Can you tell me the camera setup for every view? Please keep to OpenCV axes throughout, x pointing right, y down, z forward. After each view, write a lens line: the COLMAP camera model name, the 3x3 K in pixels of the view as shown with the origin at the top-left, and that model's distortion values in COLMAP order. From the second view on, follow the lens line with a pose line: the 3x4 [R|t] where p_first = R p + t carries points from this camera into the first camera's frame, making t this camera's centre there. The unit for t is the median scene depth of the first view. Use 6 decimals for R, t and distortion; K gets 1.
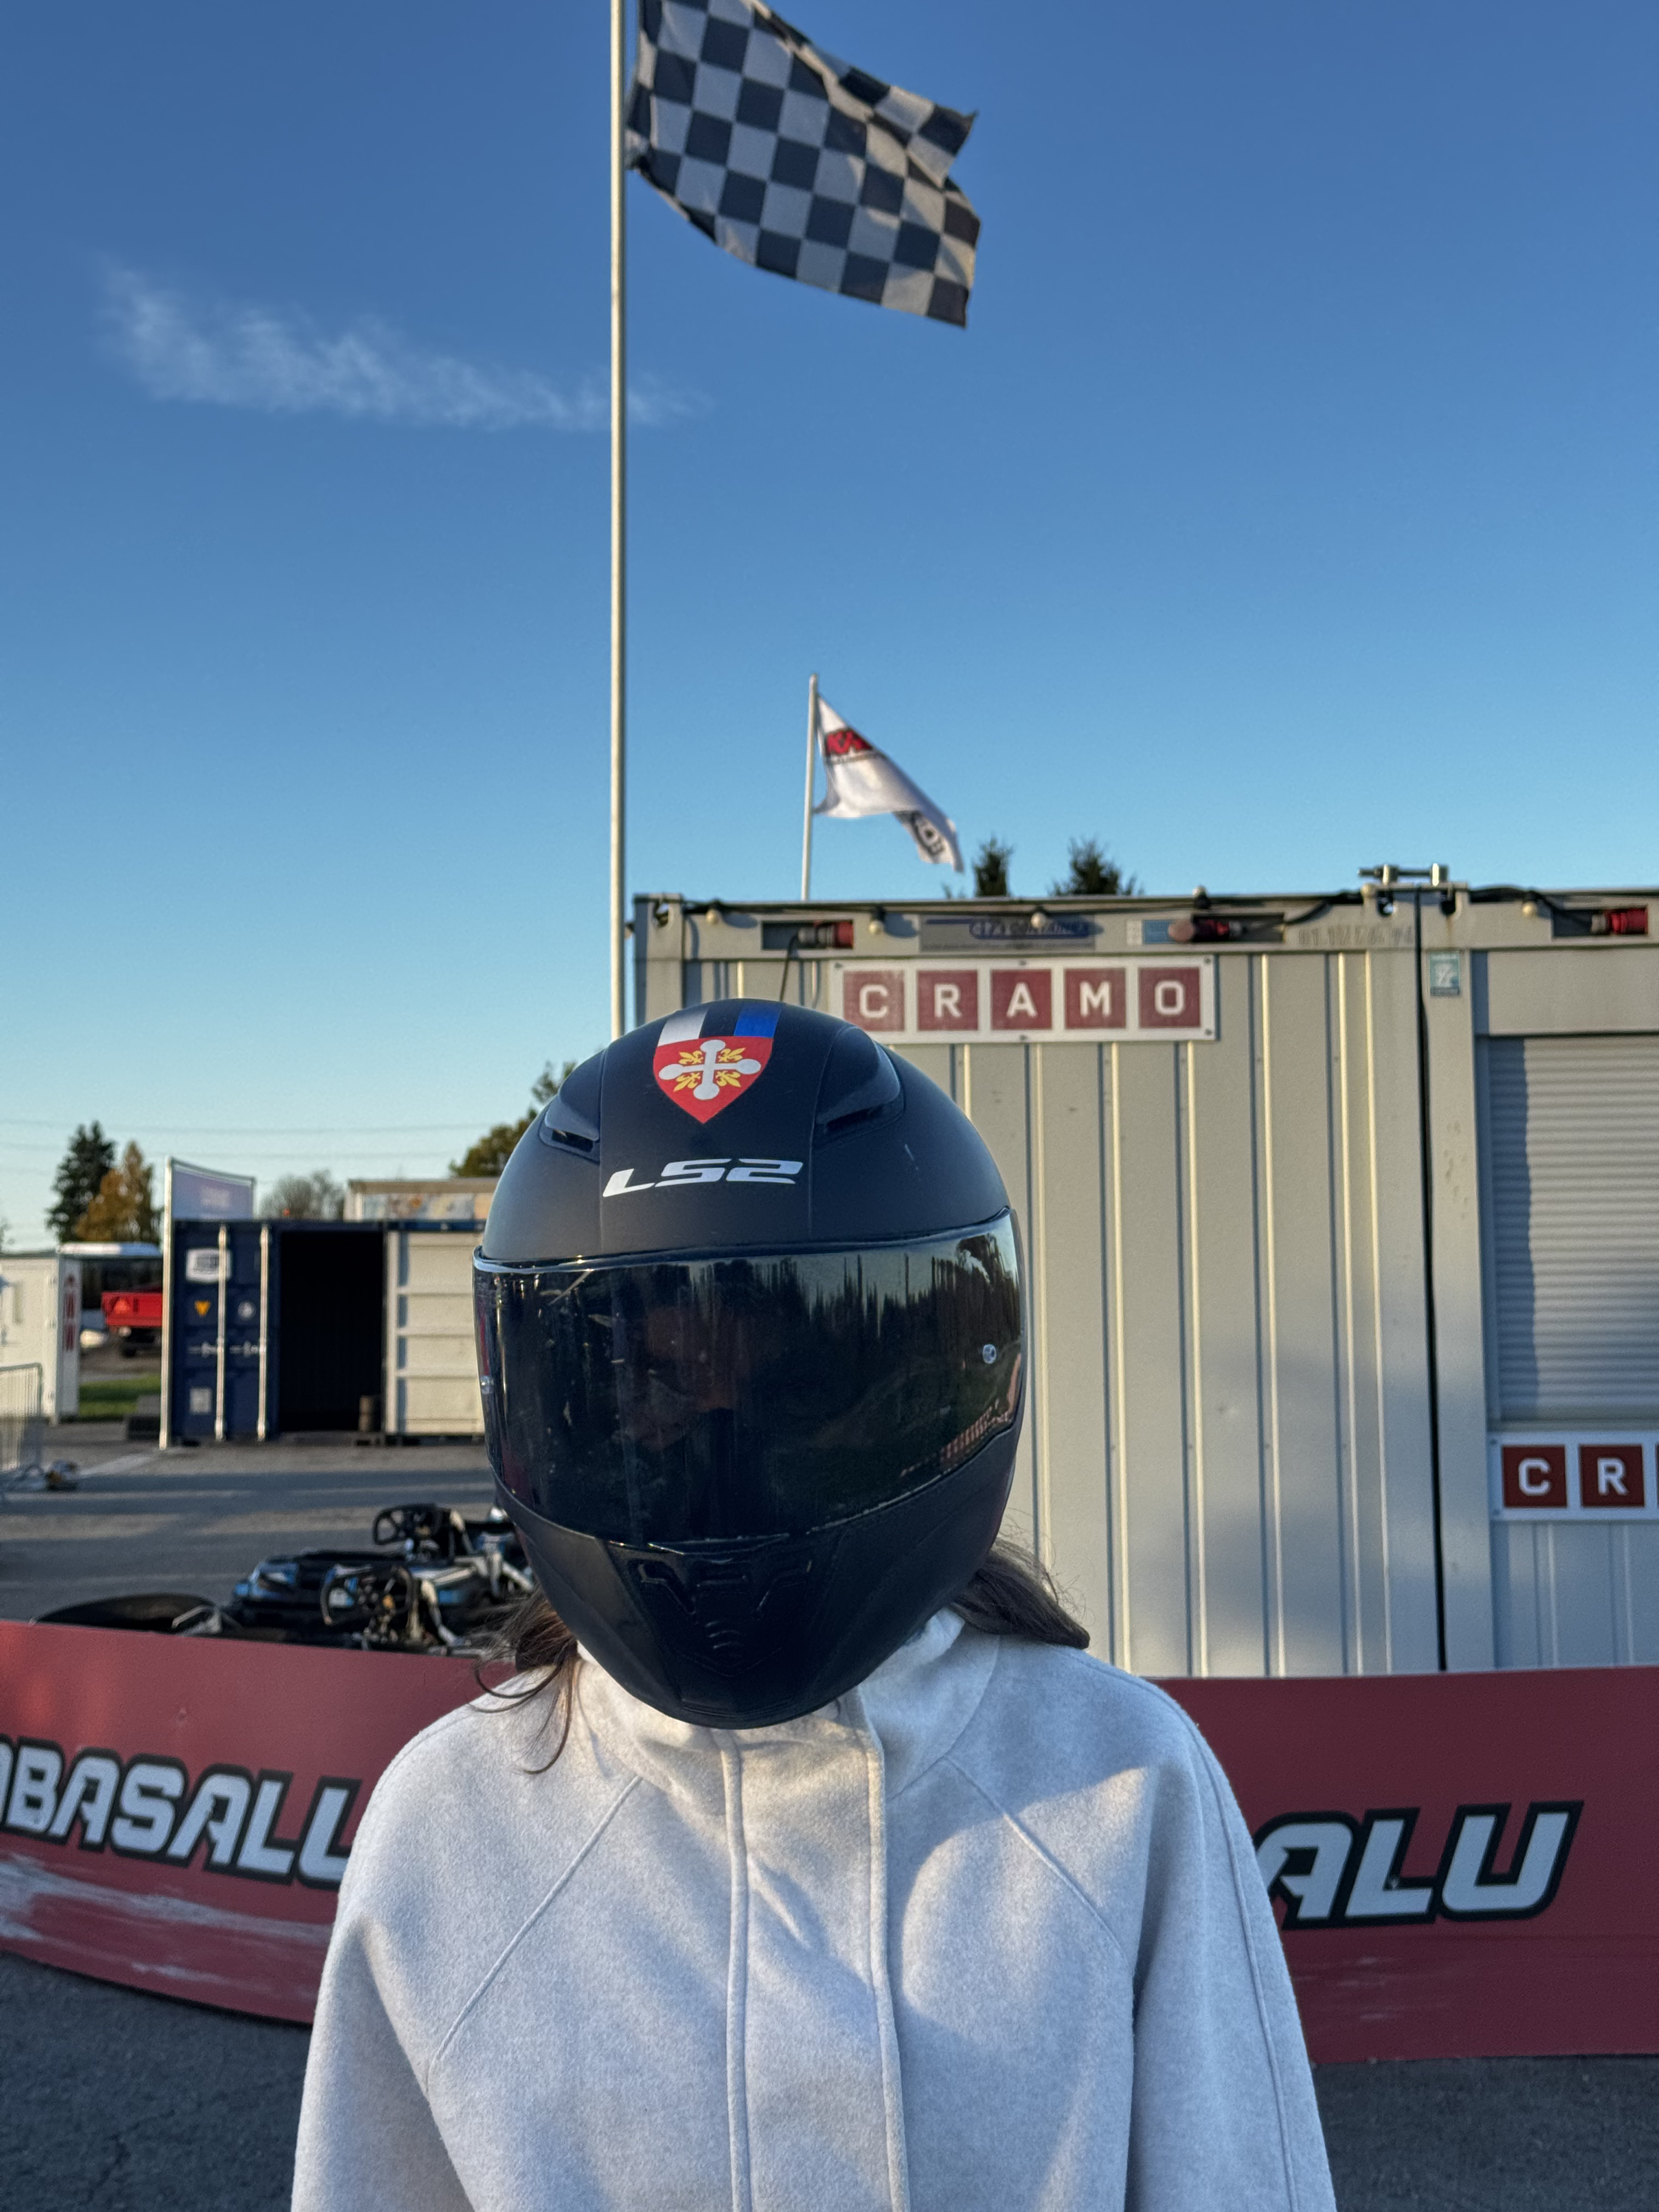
lens RADIAL K [[3114.7, 0, 792.7], [0, 3114.7, 1141.0], [0, 0, 1]] dist [0.119970, -0.017638]
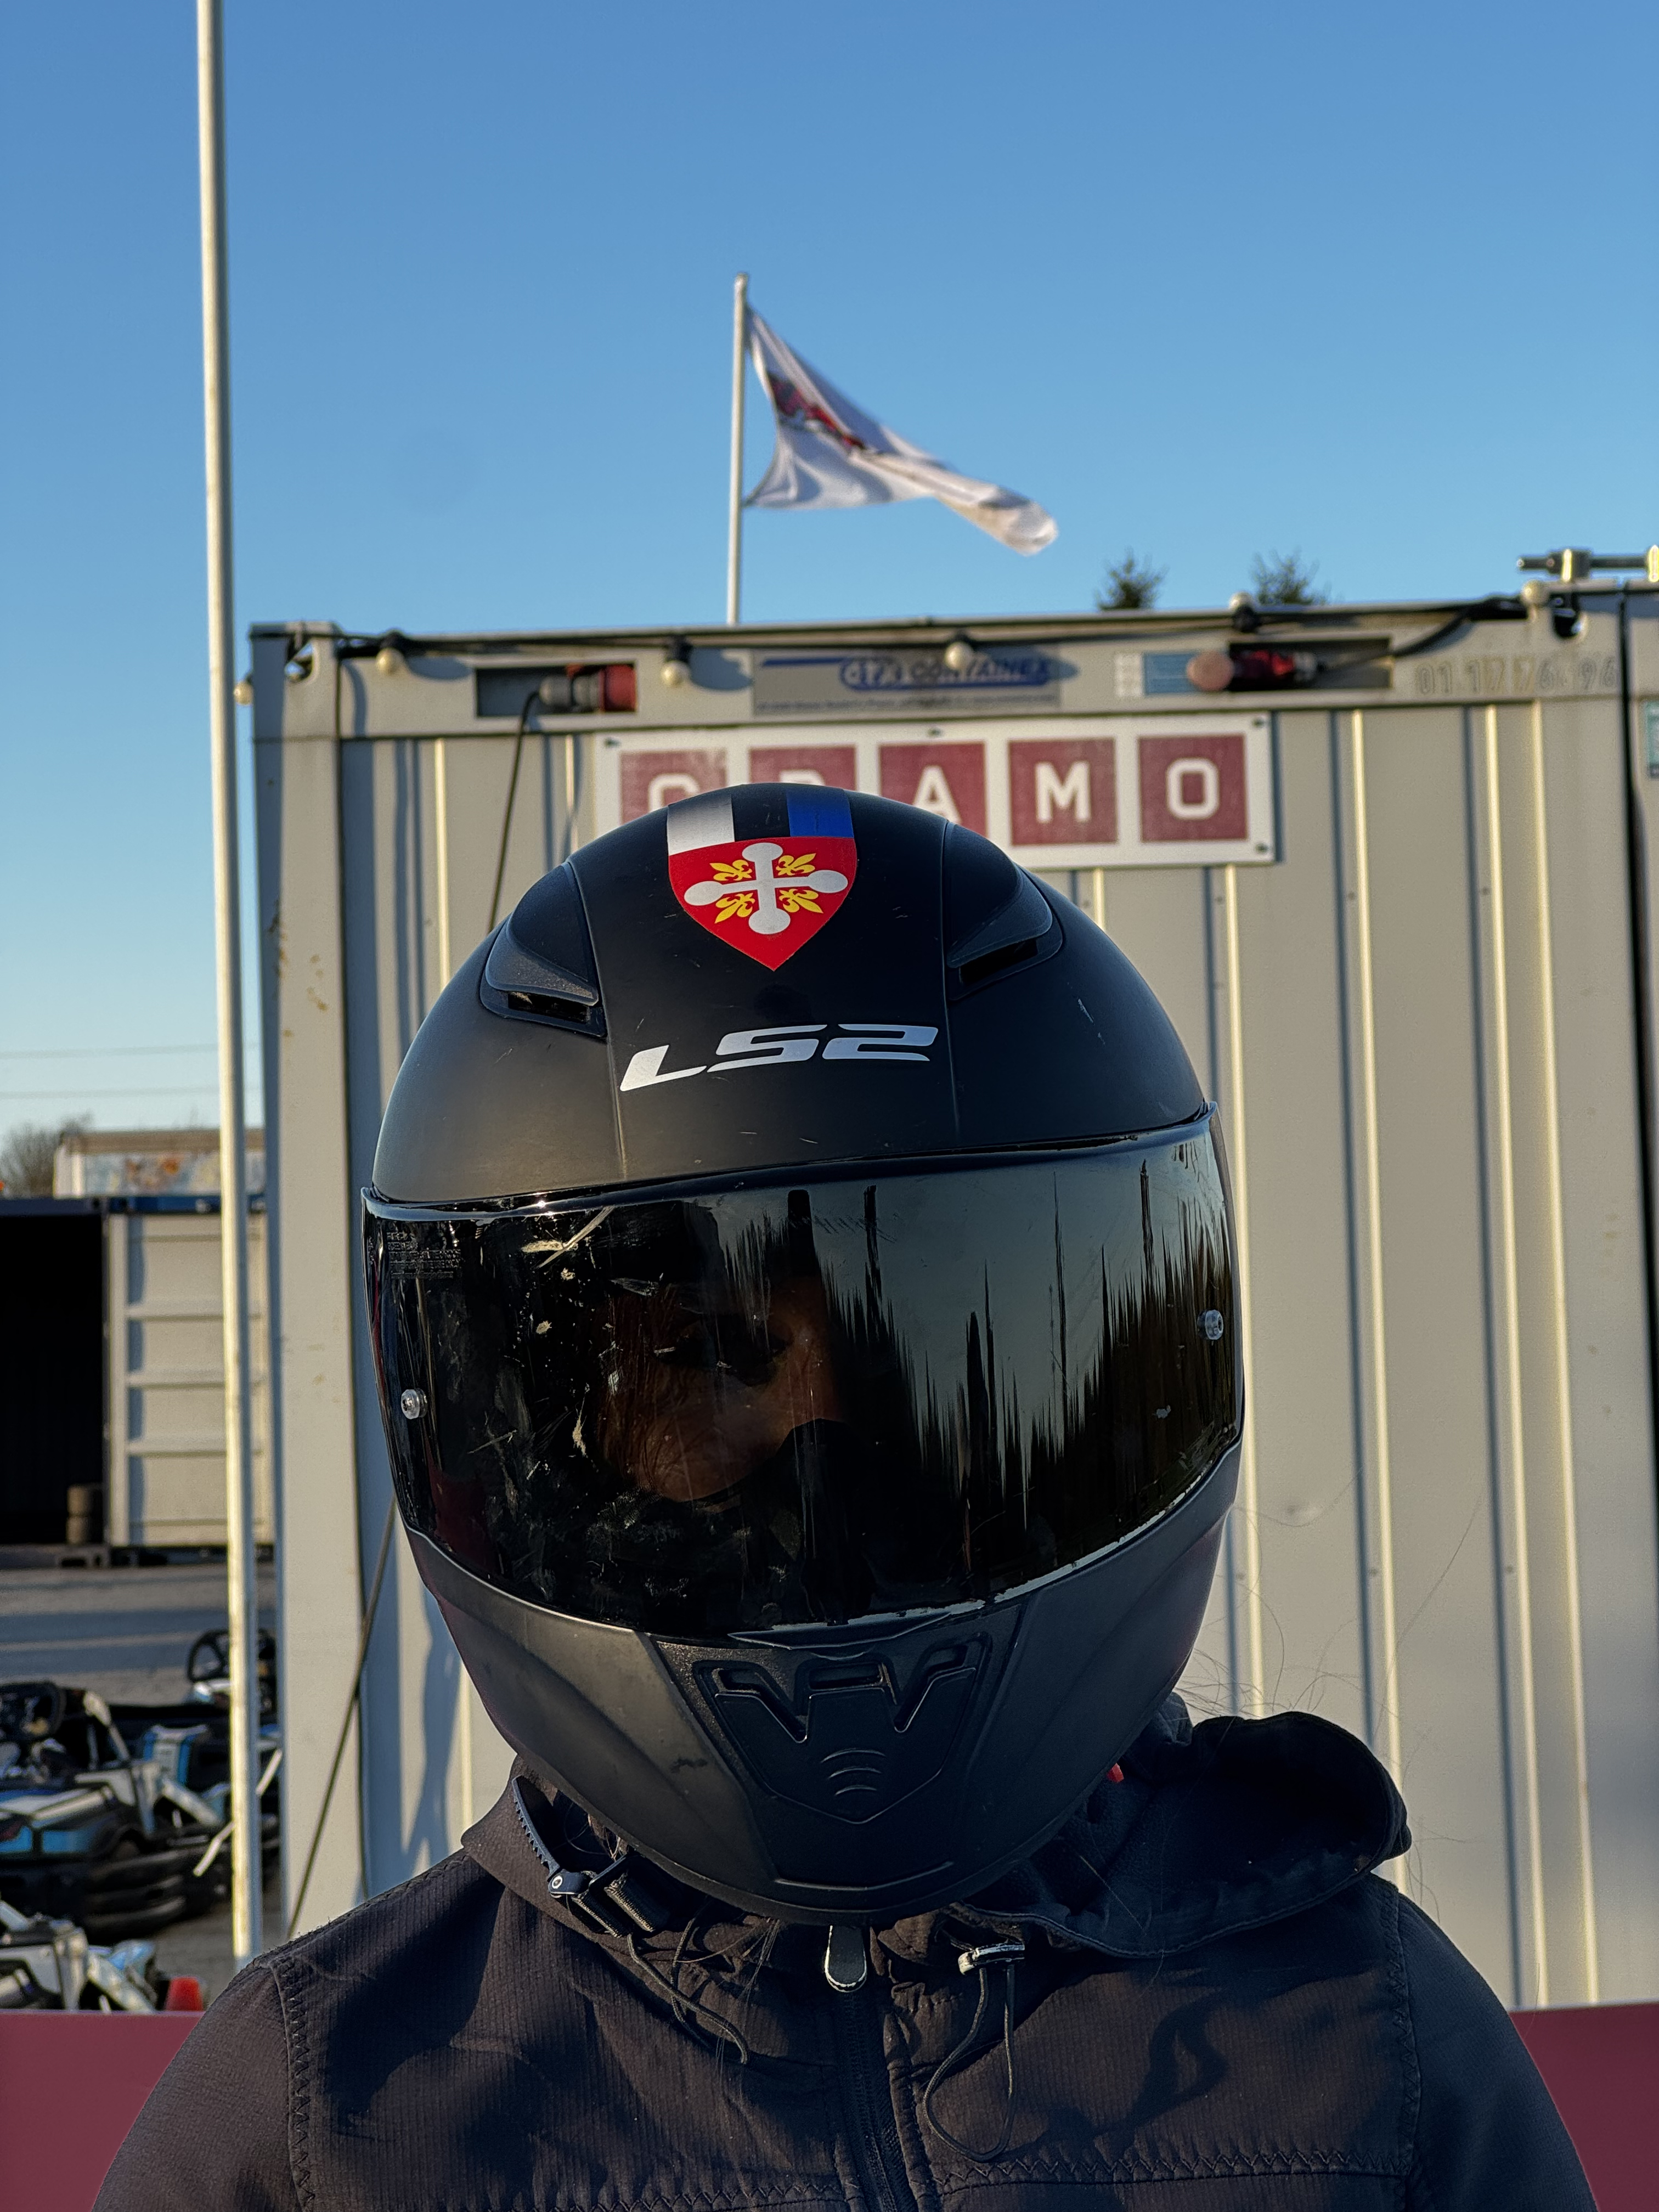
lens RADIAL K [[5019.7, 0, 829.5], [0, 5019.7, 1106.0], [0, 0, 1]] dist [-0.155204, 5.172638]
pose [[0.999833, -0.017831, -0.004024, 0.057060], [0.017870, 0.999790, 0.010031, 0.001597], [0.003844, -0.010101, 0.999942, 0.084594]]
